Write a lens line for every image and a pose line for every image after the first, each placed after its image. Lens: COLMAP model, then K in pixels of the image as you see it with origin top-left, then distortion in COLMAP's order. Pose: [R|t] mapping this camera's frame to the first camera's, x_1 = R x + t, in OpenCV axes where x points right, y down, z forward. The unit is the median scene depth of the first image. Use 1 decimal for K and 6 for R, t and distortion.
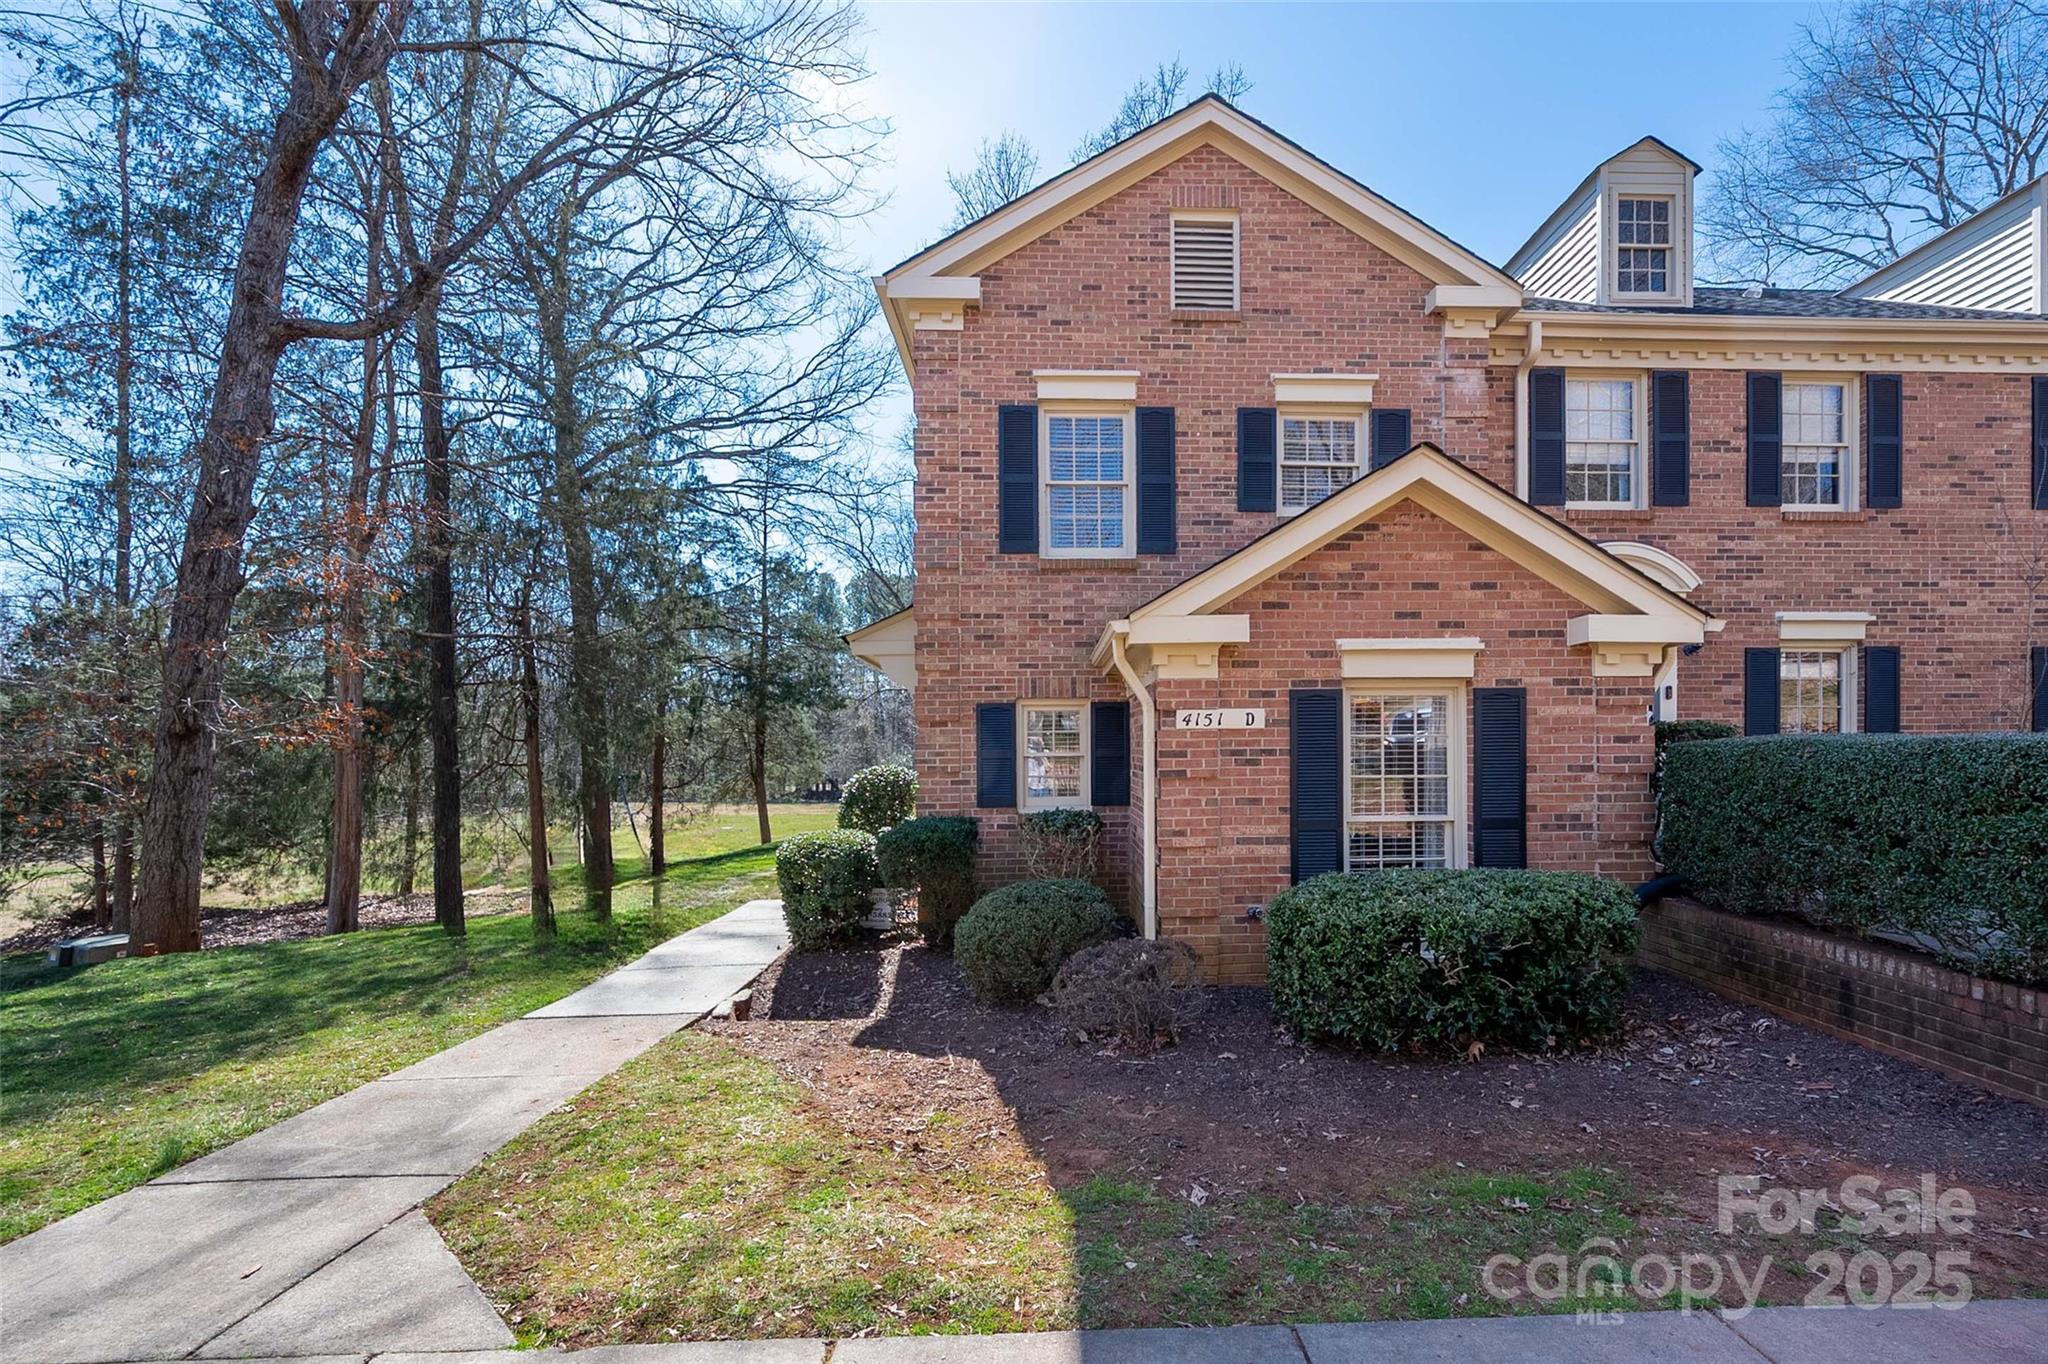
lens RADIAL K [[892.7, 0, 1026.8], [0, 892.7, 753.1], [0, 0, 1]] dist [0.000987, -0.000051]
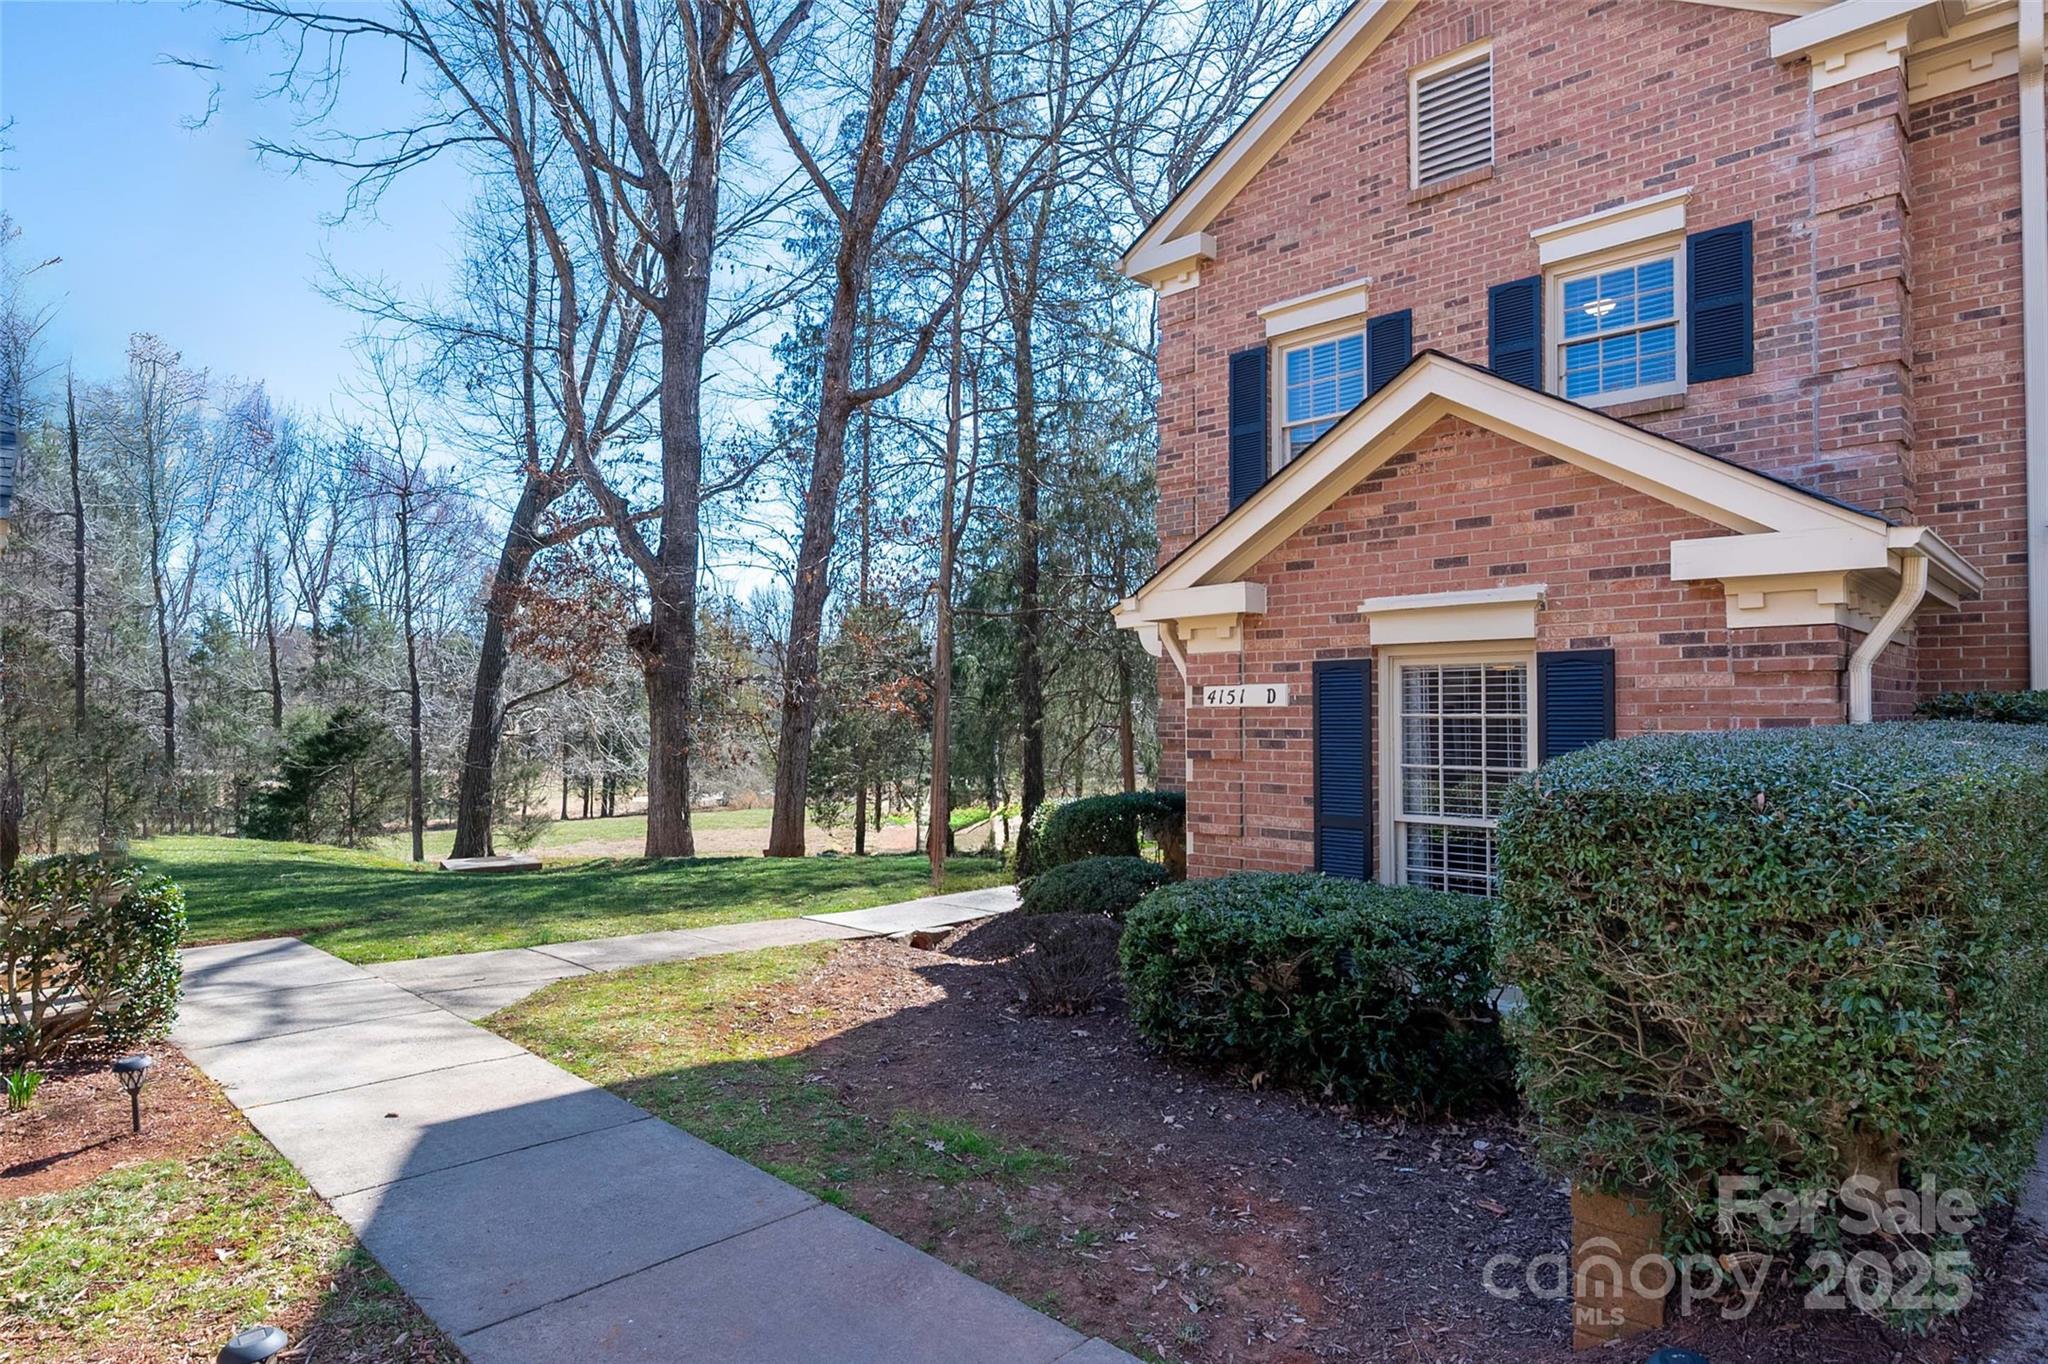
lens RADIAL K [[1128.0, 0, 1024.0], [0, 1128.0, 682.0], [0, 0, 1]] dist [-0.003205, -0.000335]
pose [[0.689623, -0.013794, -0.724037, 0.881261], [-0.004033, 0.999730, -0.022888, -0.024927], [0.724157, 0.018704, 0.689381, 0.045999]]
